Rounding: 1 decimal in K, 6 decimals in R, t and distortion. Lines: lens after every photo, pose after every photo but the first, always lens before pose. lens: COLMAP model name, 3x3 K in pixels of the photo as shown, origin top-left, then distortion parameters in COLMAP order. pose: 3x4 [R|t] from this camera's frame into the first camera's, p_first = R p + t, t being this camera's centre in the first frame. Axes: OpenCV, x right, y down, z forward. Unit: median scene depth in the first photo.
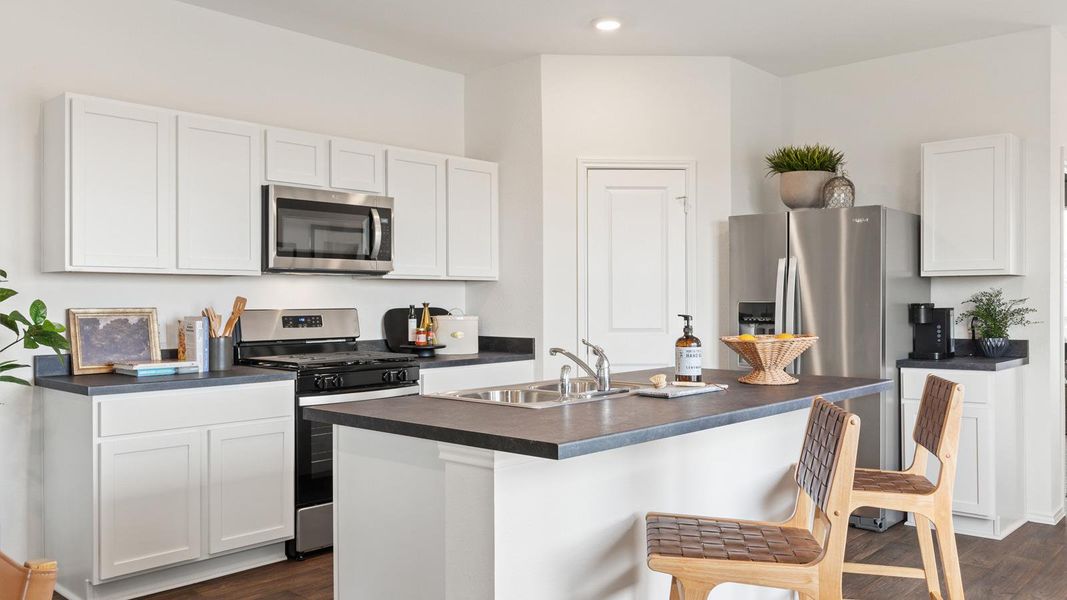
lens RADIAL K [[858.6, 0, 532.7], [0, 858.6, 305.0], [0, 0, 1]] dist [0.013410, 0.003893]
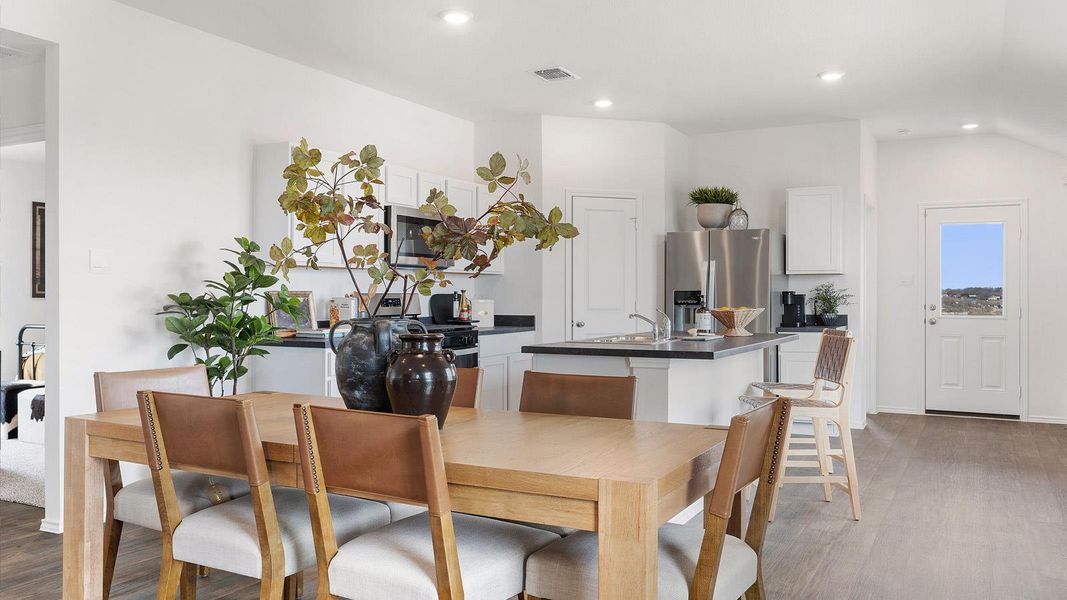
lens RADIAL K [[825.5, 0, 533.5], [0, 825.5, 300.0], [0, 0, 1]] dist [0.002733, -0.000200]
pose [[0.970050, 0.001612, 0.242900, -0.364062], [-0.001388, 0.999998, -0.001093, 0.016081], [-0.242902, 0.000723, 0.970051, -0.344410]]
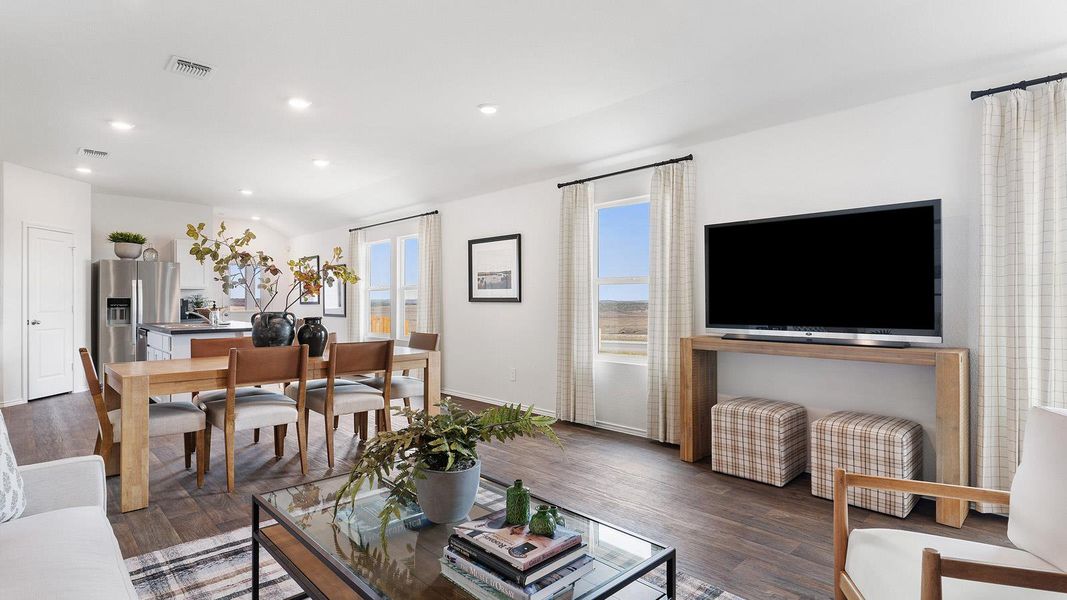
lens RADIAL K [[518.4, 0, 533.5], [0, 518.4, 300.0], [0, 0, 1]] dist [0.000363, -0.000339]
pose [[0.049825, 0.003497, 0.998752, -1.126993], [0.007294, 0.999966, -0.003865, 0.016508], [-0.998731, 0.007477, 0.049798, -0.192242]]
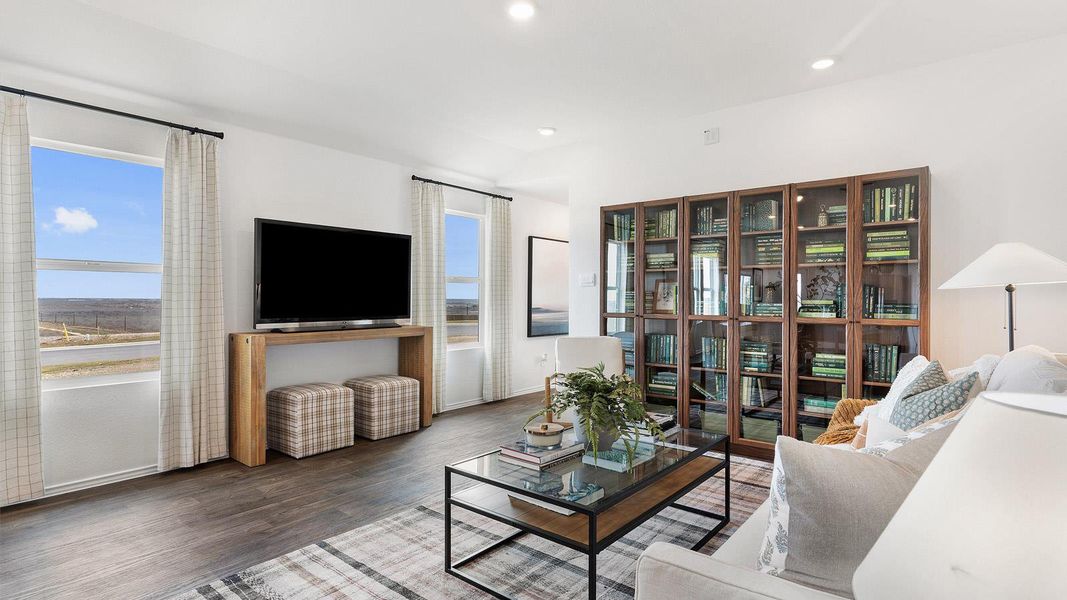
lens RADIAL K [[536.1, 0, 525.8], [0, 536.1, 295.1], [0, 0, 1]] dist [-0.002569, -0.000499]
pose [[-0.998834, -0.000902, -0.048270, -0.667297], [-0.001028, 0.999996, 0.002595, 0.011609], [0.048267, 0.002641, -0.998831, 0.418466]]
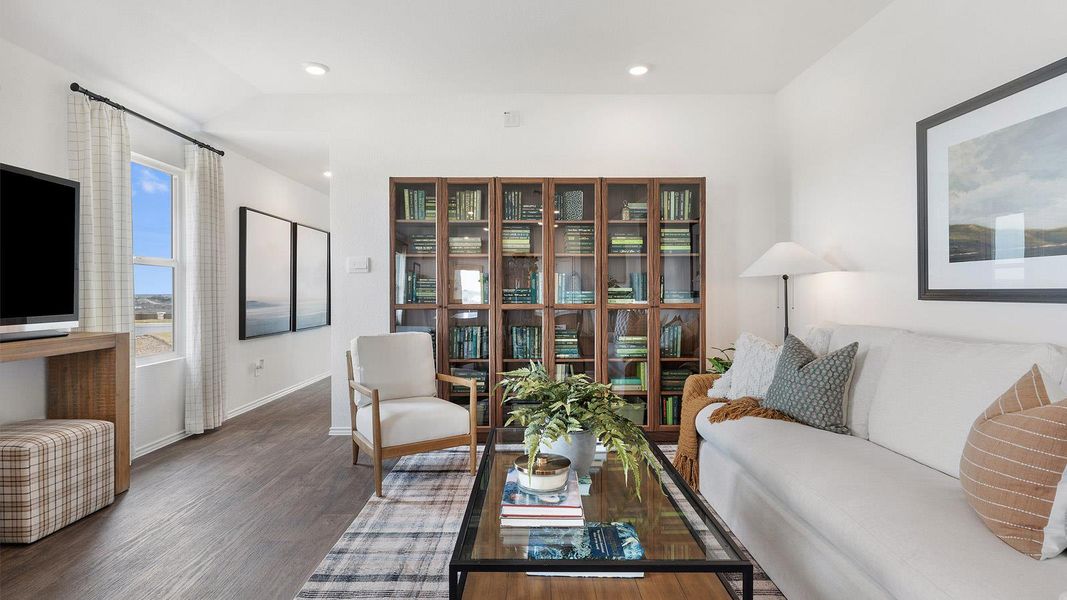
lens RADIAL K [[515.7, 0, 530.4], [0, 515.7, 293.3], [0, 0, 1]] dist [0.001035, 0.000027]
pose [[-0.734737, 0.005543, -0.678329, -0.469297], [-0.002002, 0.999945, 0.010340, 0.021282], [0.678349, 0.008956, -0.734685, 0.163392]]
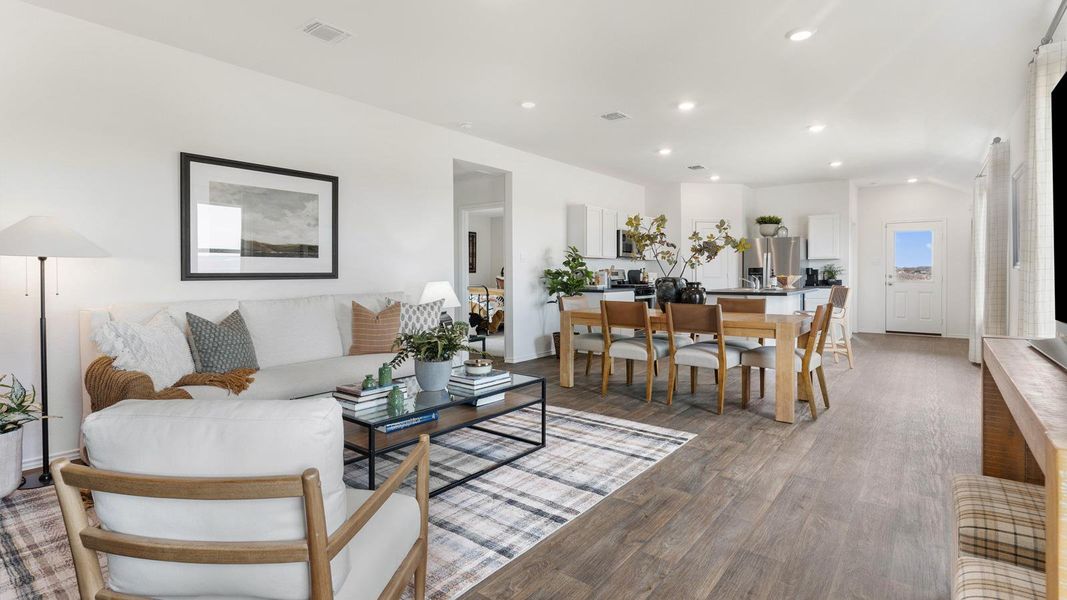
lens RADIAL K [[512.0, 0, 533.6], [0, 512.0, 278.4], [0, 0, 1]] dist [0.004838, 0.000408]
pose [[0.996407, -0.001437, 0.084682, -0.693541], [0.001092, 0.999991, 0.004118, 0.027056], [-0.084687, -0.004011, 0.996400, -0.752273]]
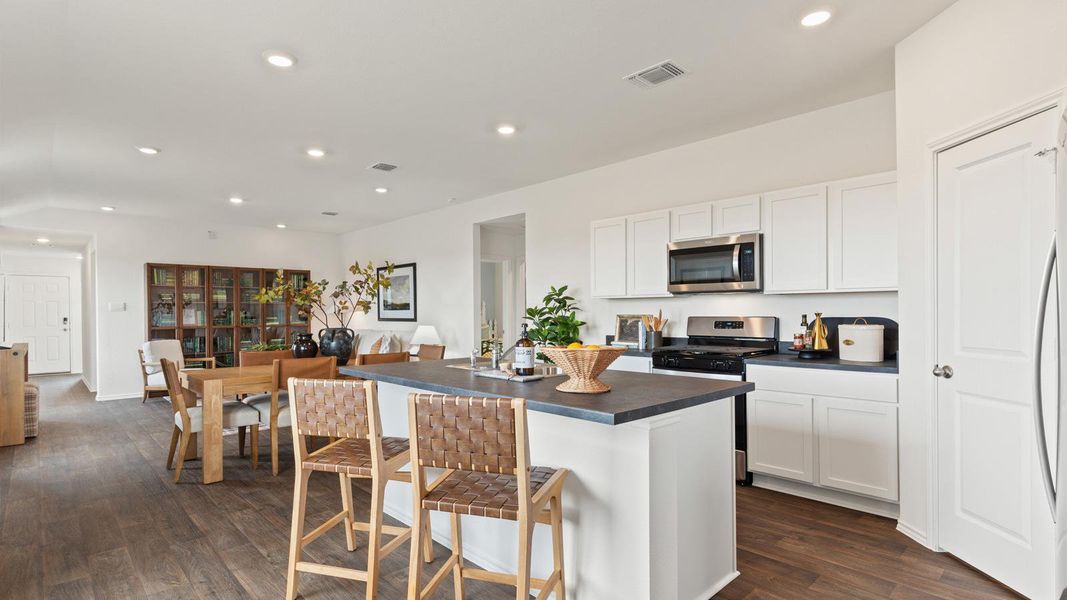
lens RADIAL K [[523.5, 0, 527.1], [0, 523.5, 314.3], [0, 0, 1]] dist [0.001219, -0.000266]
pose [[-0.073846, 0.007712, -0.997240, 0.661775], [-0.000896, 0.999969, 0.007800, -0.006241], [0.997269, 0.001469, -0.073837, 0.702781]]
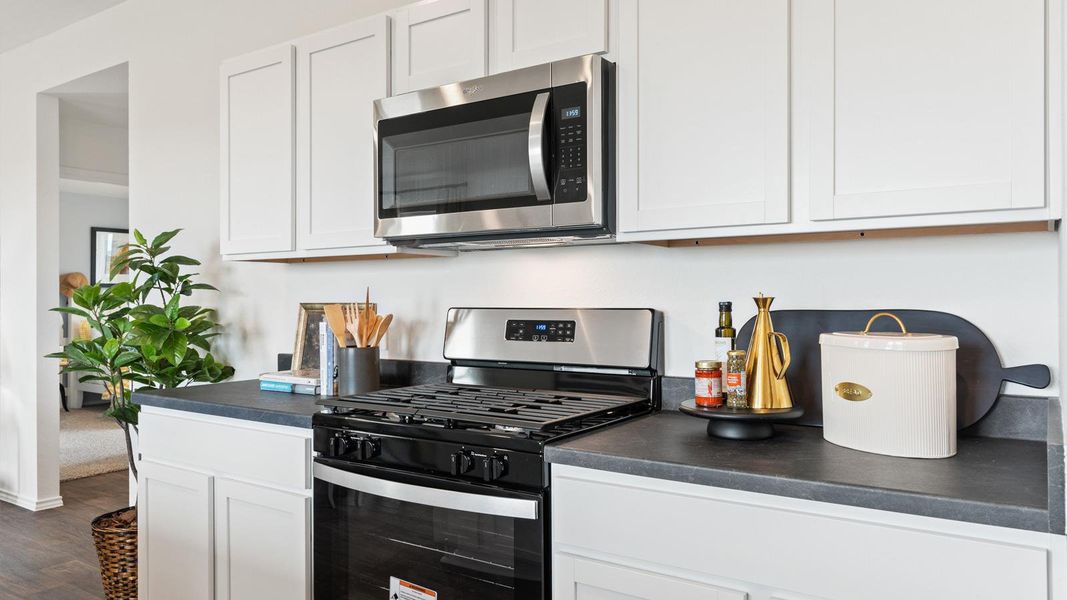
lens RADIAL K [[744.8, 0, 533.5], [0, 744.8, 300.0], [0, 0, 1]] dist [0.001957, 0.000621]
pose [[0.140959, 0.003645, -0.990009, 0.202820], [-0.003844, 0.999988, 0.003135, -0.001953], [0.990008, 0.003364, 0.140971, 0.912232]]
